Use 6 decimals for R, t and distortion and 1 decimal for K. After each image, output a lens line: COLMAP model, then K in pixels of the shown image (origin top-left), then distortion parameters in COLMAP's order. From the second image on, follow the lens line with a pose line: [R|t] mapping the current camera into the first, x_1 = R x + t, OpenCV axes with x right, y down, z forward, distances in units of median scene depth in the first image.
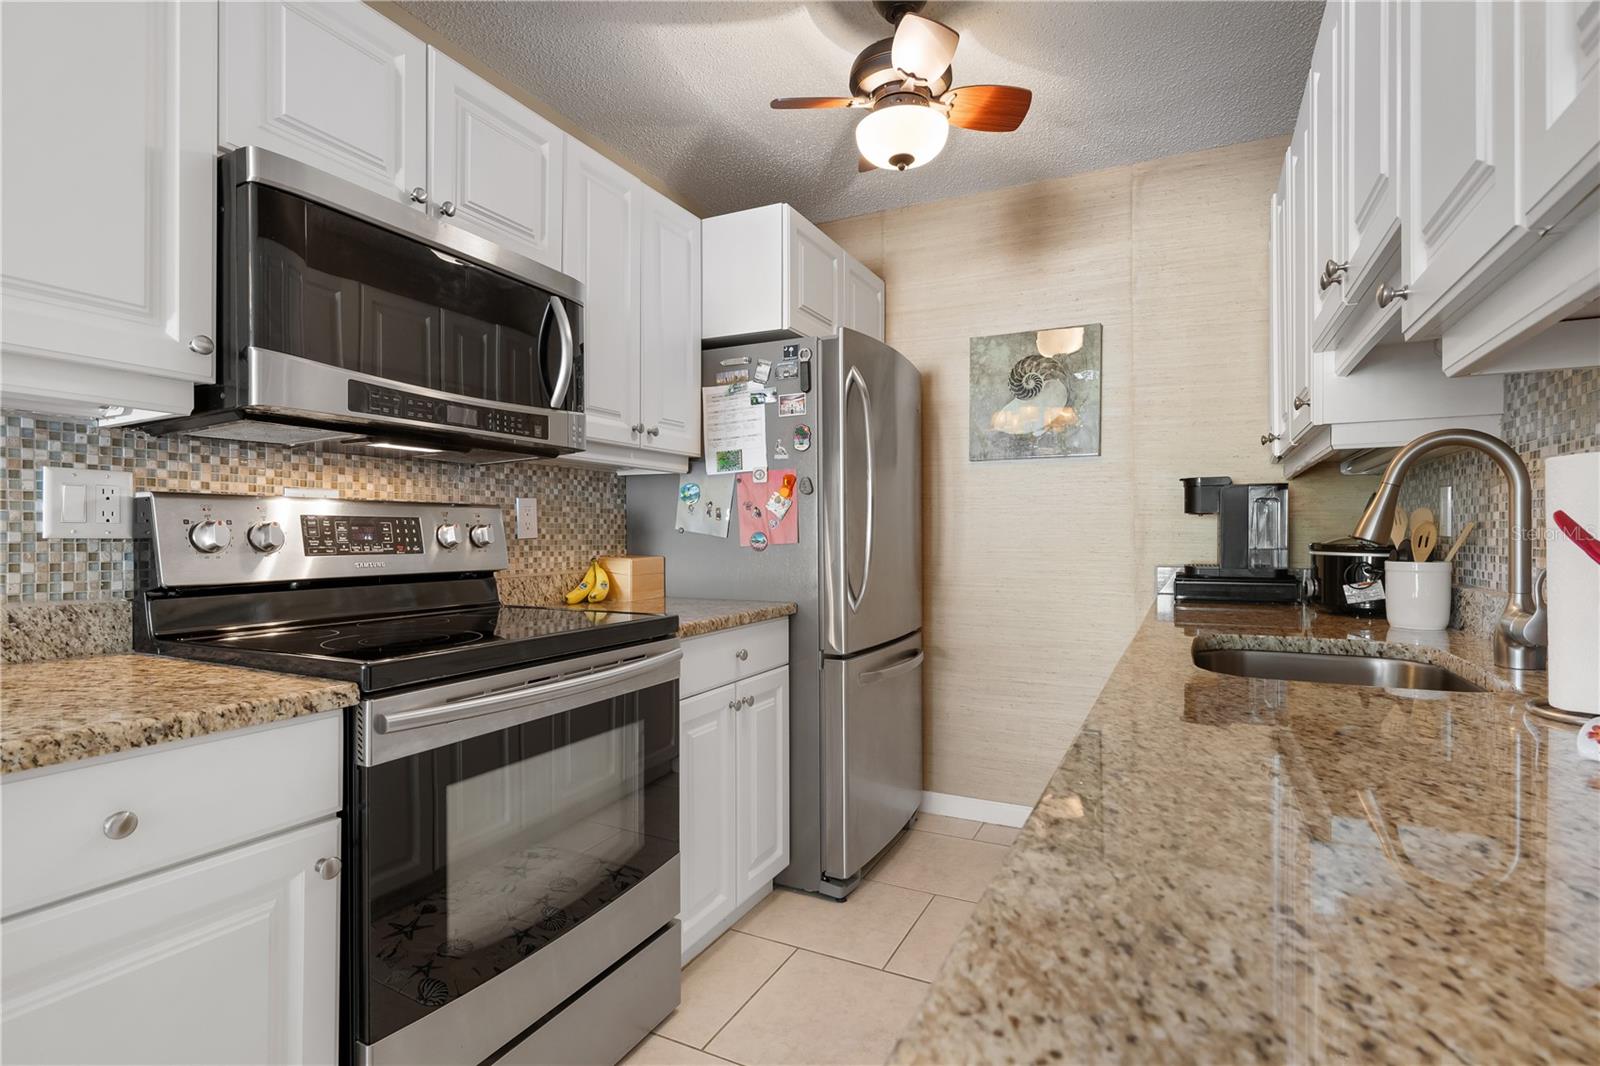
lens RADIAL K [[776.0, 0, 810.8], [0, 776.0, 537.7], [0, 0, 1]] dist [-0.001271, -0.000261]
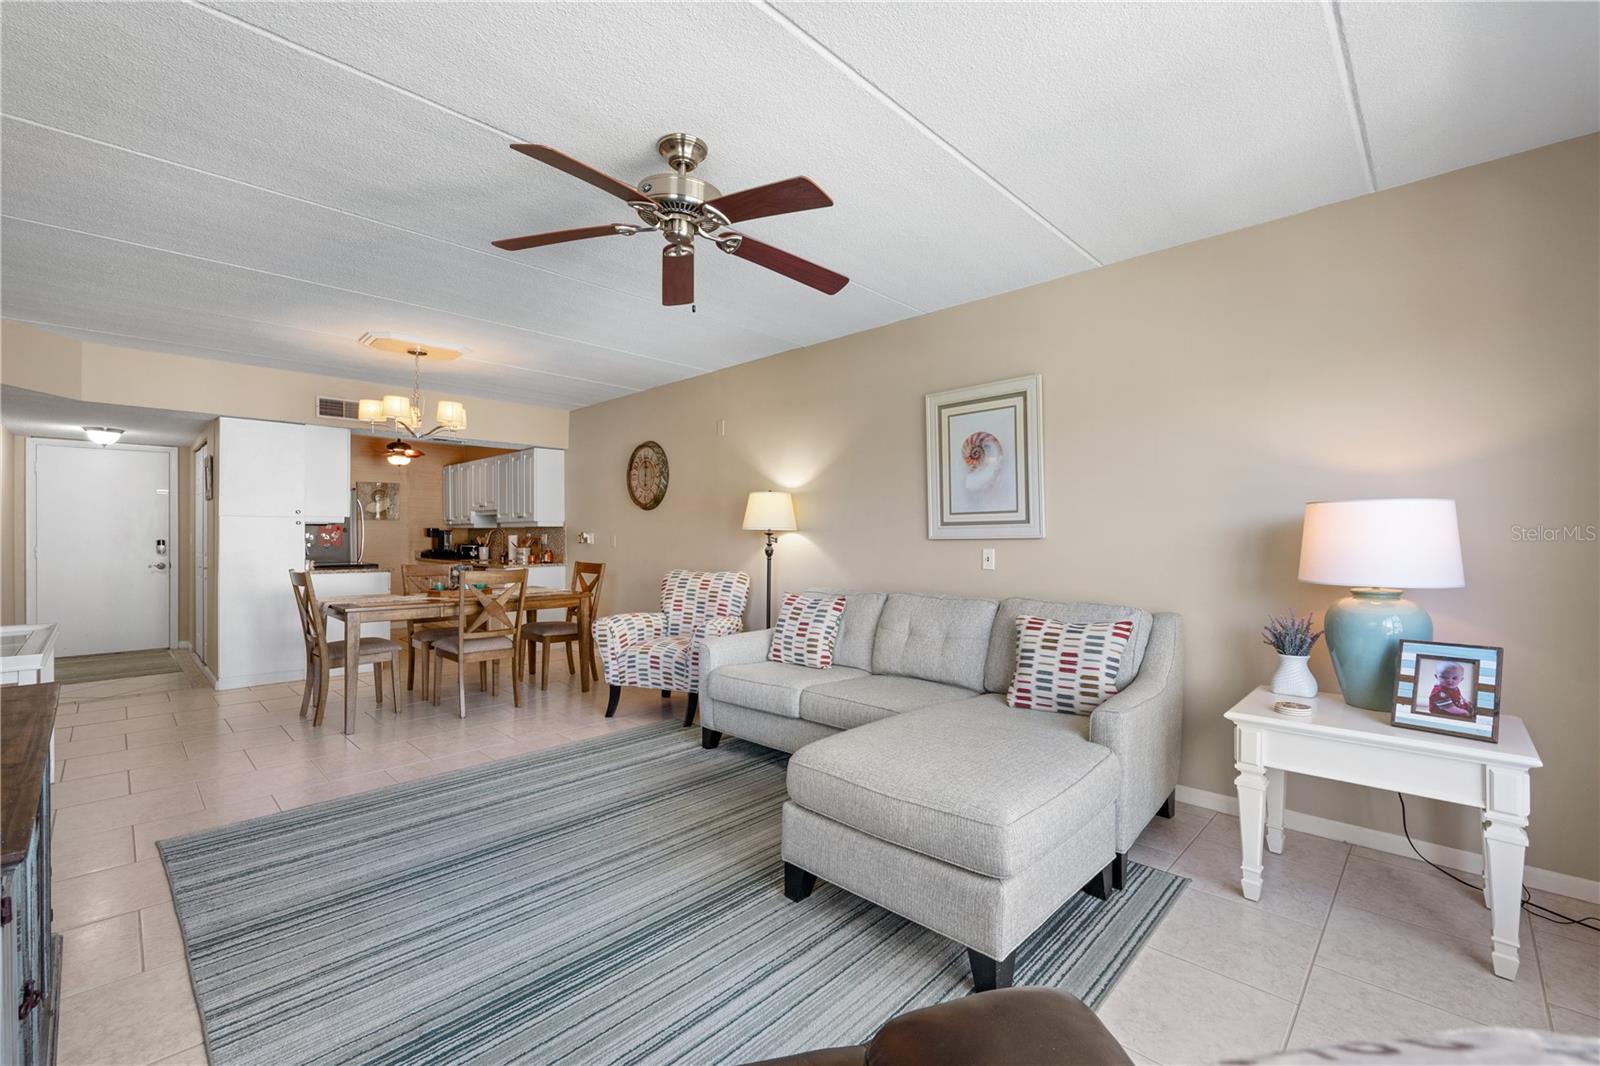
lens RADIAL K [[667.0, 0, 803.7], [0, 667.0, 532.8], [0, 0, 1]] dist [-0.000360, 0.000016]
pose [[0.301374, 0.004502, 0.953496, -2.195419], [0.003632, 0.999976, -0.005869, -0.025220], [-0.953499, 0.005232, 0.301350, -1.877629]]
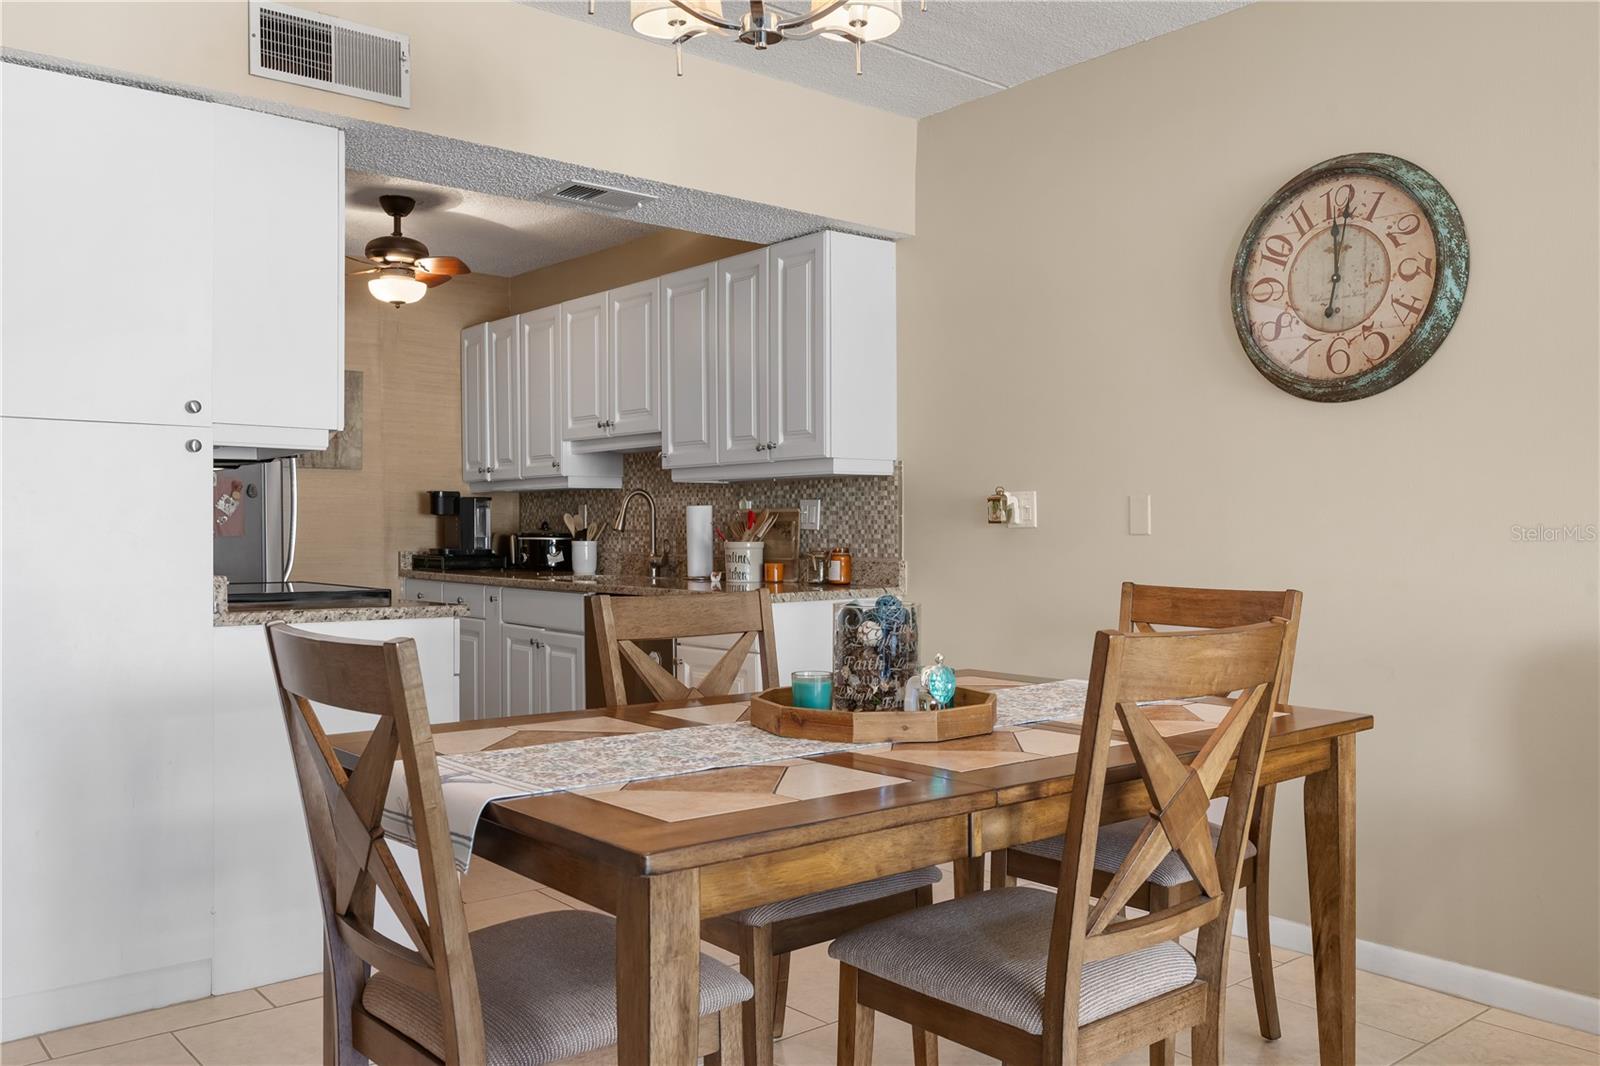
lens RADIAL K [[1285.4, 0, 800.0], [0, 1285.4, 533.0], [0, 0, 1]] dist [0.001372, -0.002027]
pose [[0.401706, -0.003743, 0.915761, -1.483706], [0.005648, 0.999983, 0.001610, 0.004470], [-0.915751, 0.004526, 0.401721, -0.640047]]
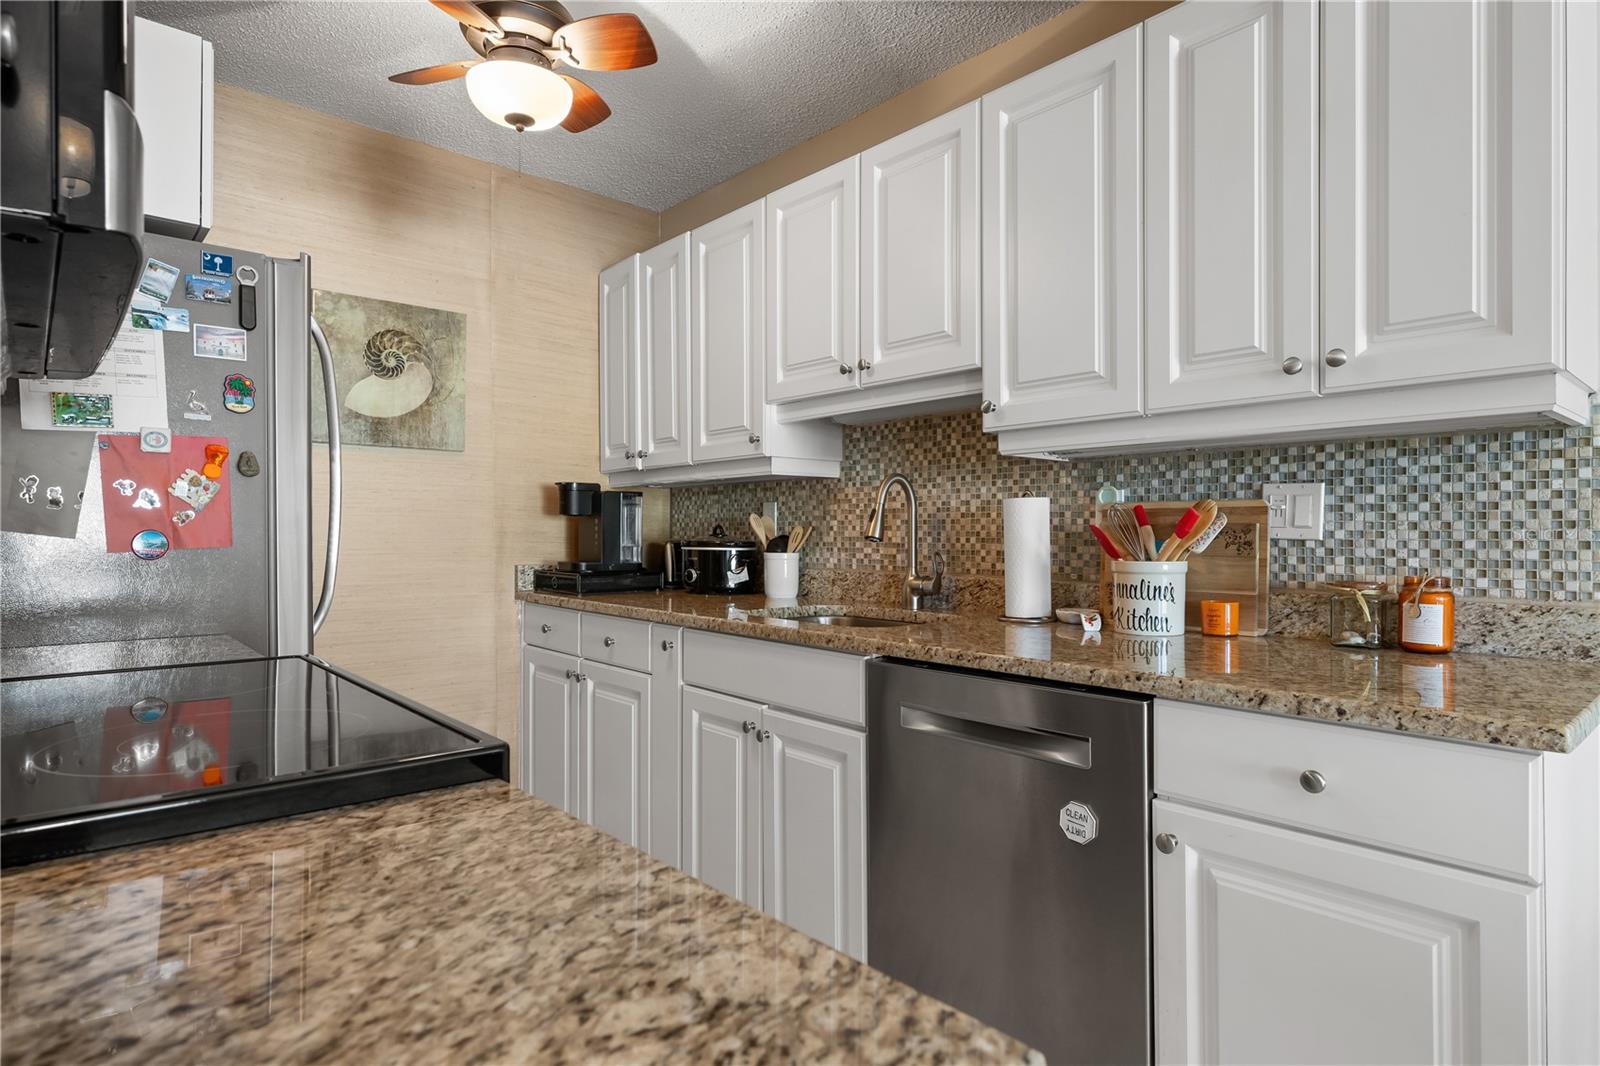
lens RADIAL K [[863.3, 0, 800.0], [0, 863.3, 533.0], [0, 0, 1]] dist [0.000383, 0.000210]
pose [[0.380435, 0.002029, 0.924806, -0.498079], [0.002399, 0.999992, -0.003180, -0.001164], [-0.924805, 0.003428, 0.380427, 0.229810]]
